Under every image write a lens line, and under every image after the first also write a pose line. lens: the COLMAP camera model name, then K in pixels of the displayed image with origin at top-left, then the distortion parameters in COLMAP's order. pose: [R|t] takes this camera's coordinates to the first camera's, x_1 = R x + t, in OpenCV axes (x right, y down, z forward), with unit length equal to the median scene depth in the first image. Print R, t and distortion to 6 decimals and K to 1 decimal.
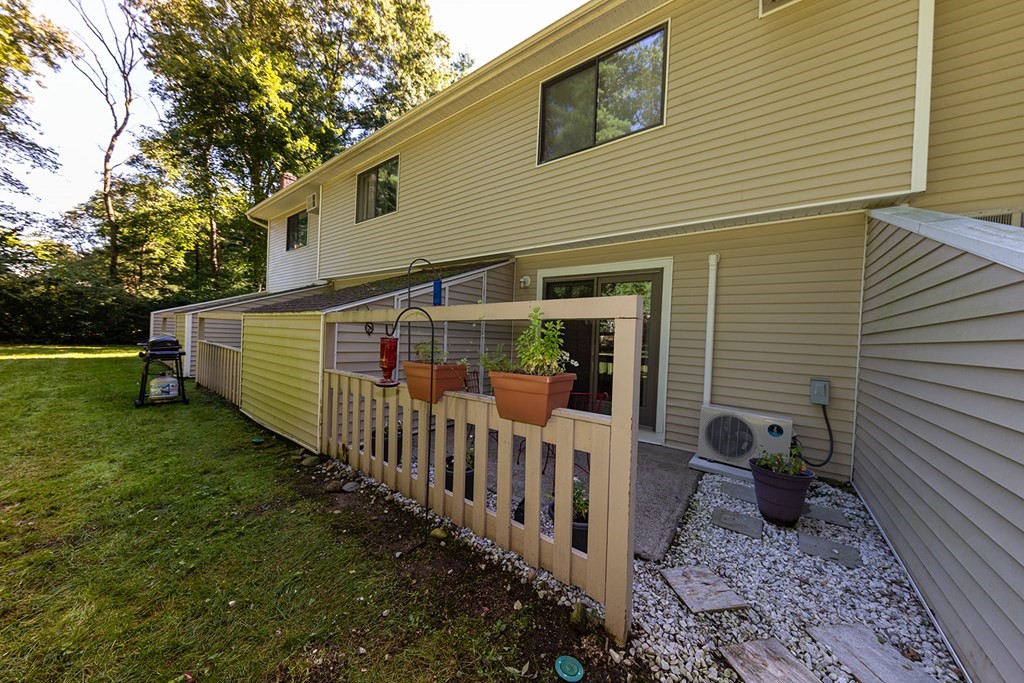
lens RADIAL K [[335.3, 0, 512.0], [0, 335.3, 341.5], [0, 0, 1]] dist [-0.001011, -0.000094]
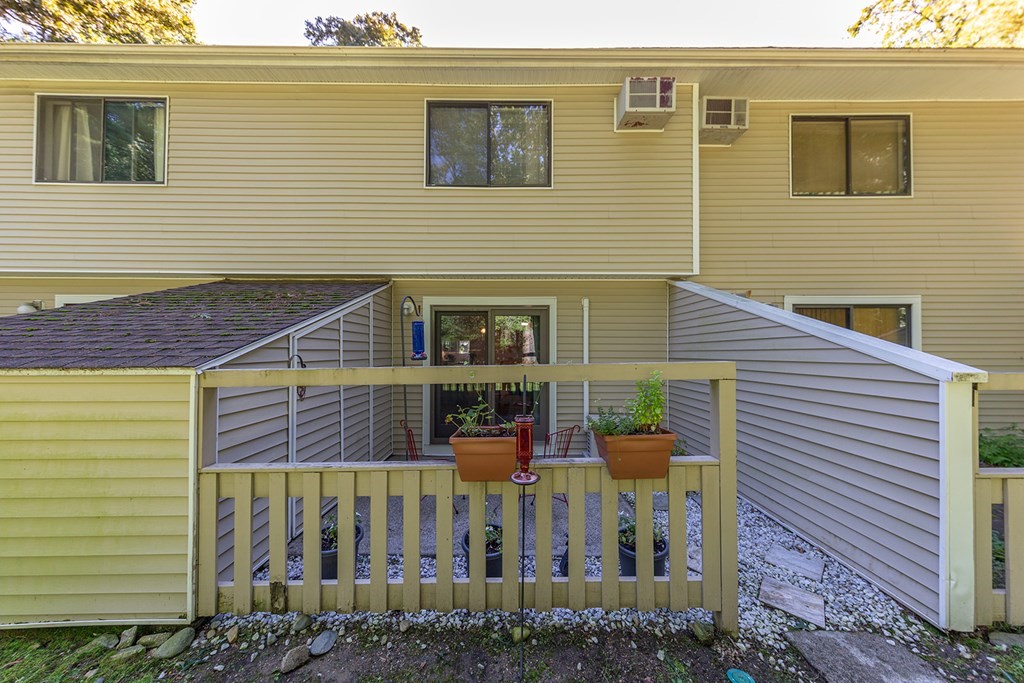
lens RADIAL K [[328.1, 0, 513.1], [0, 328.1, 346.1], [0, 0, 1]] dist [0.005861, -0.000008]
pose [[0.789866, -0.033774, 0.612348, -0.471809], [0.044361, 0.999013, -0.002121, -0.102428], [-0.611672, 0.028840, 0.790585, 0.212663]]
